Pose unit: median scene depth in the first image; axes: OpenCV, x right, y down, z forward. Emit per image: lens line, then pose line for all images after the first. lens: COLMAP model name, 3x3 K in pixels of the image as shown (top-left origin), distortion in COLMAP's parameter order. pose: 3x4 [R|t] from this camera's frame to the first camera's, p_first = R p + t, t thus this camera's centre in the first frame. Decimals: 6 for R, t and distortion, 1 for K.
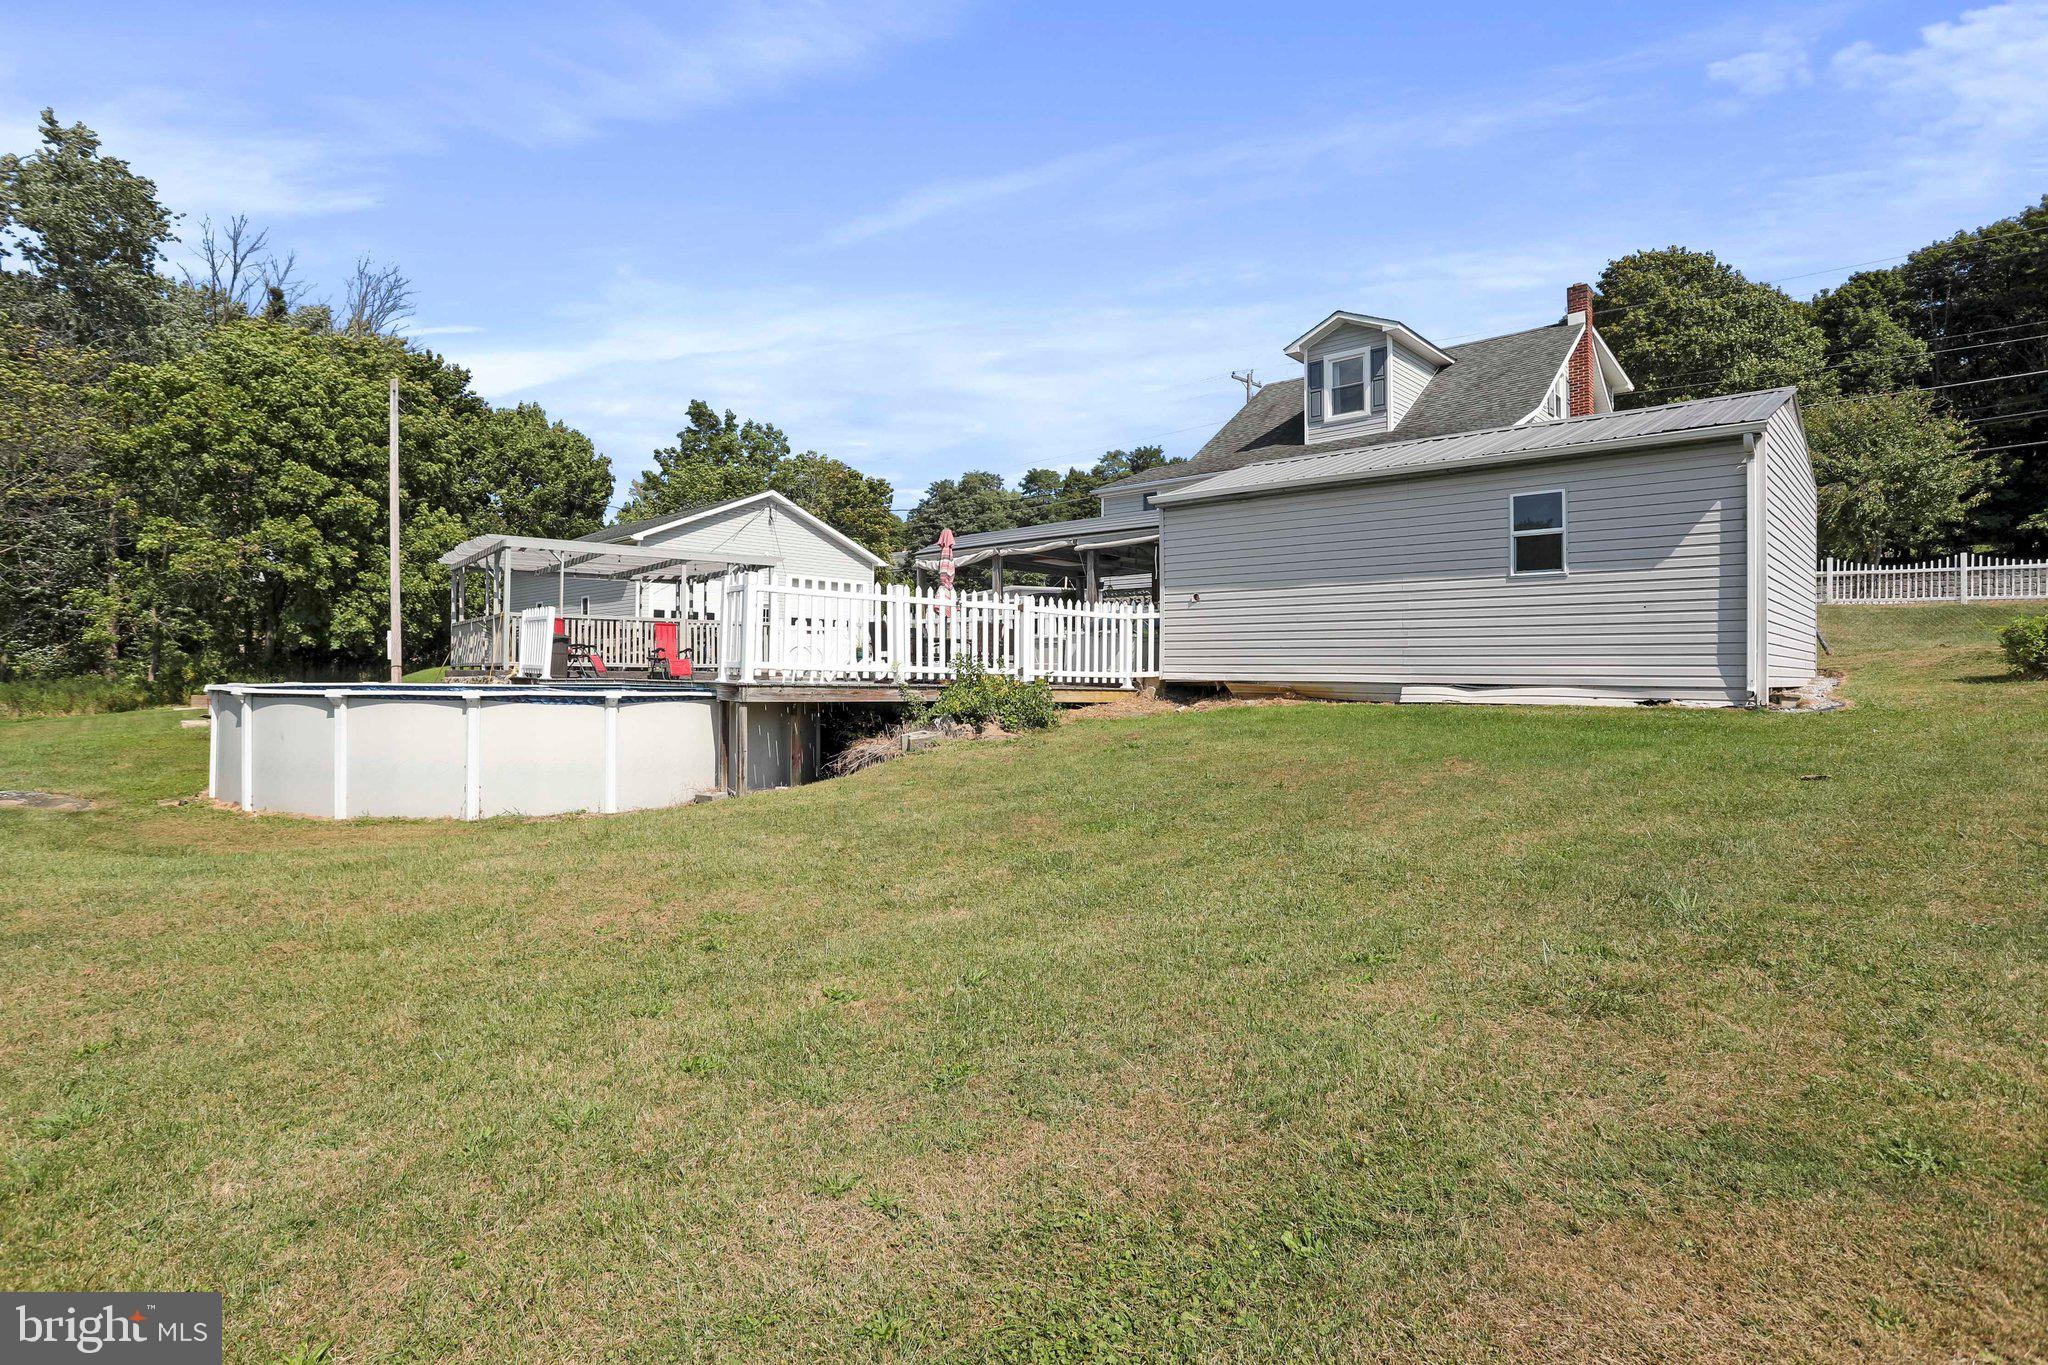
lens RADIAL K [[1053.4, 0, 1033.6], [0, 1053.4, 674.0], [0, 0, 1]] dist [-0.026451, 0.003050]
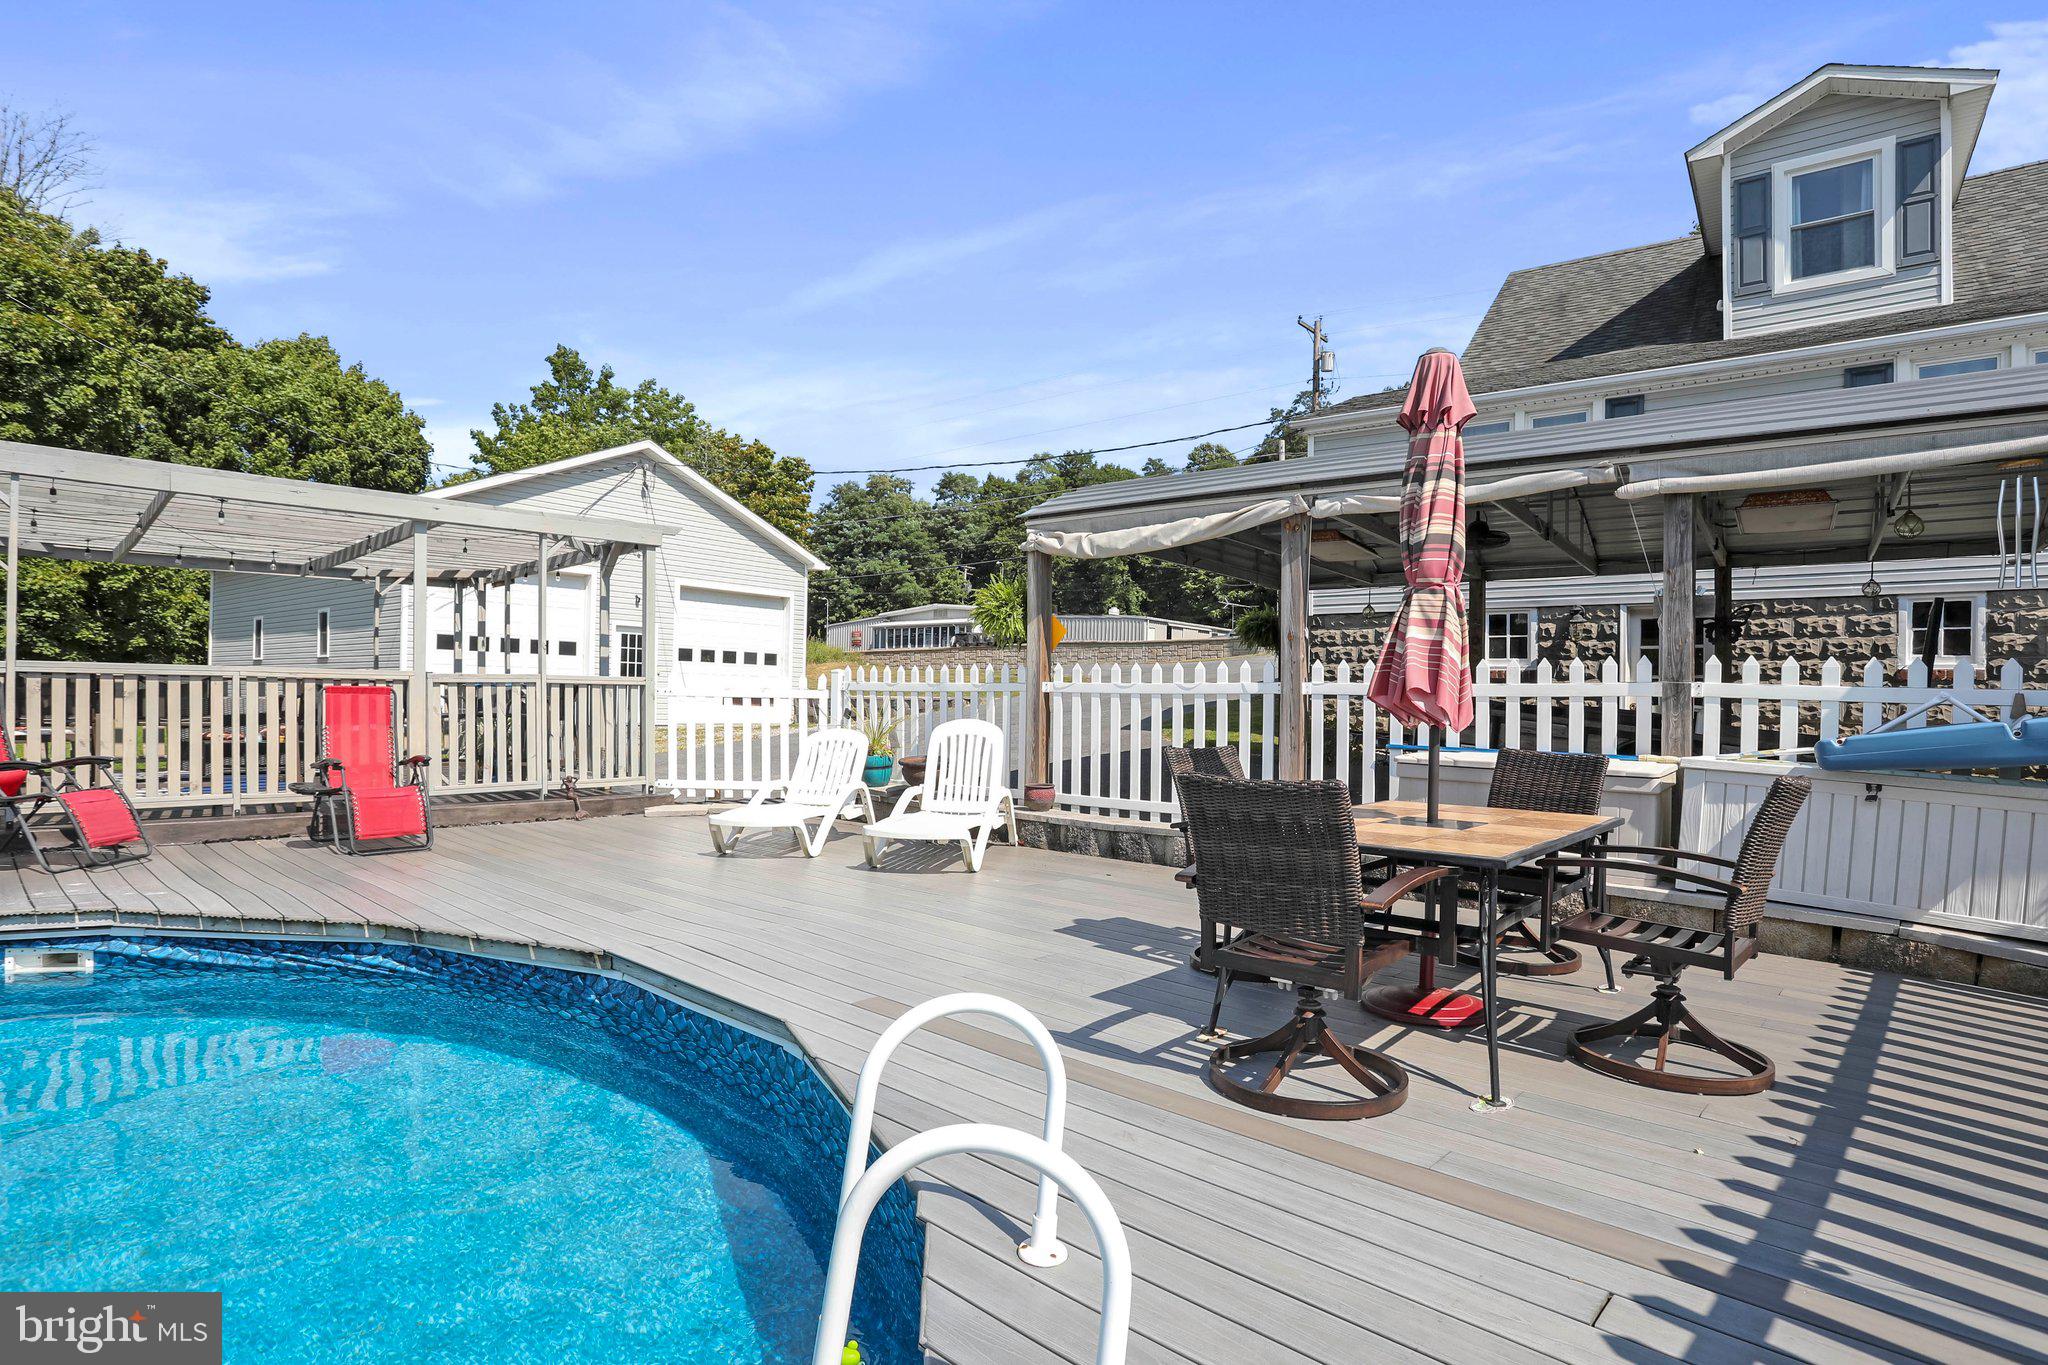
lens RADIAL K [[1053.4, 0, 1031.7], [0, 1053.4, 714.9], [0, 0, 1]] dist [-0.026451, 0.003050]
pose [[0.994210, 0.006034, 0.107282, -0.071654], [-0.008233, 0.999765, 0.020071, -0.022625], [-0.107136, -0.020838, 0.994026, 0.285600]]
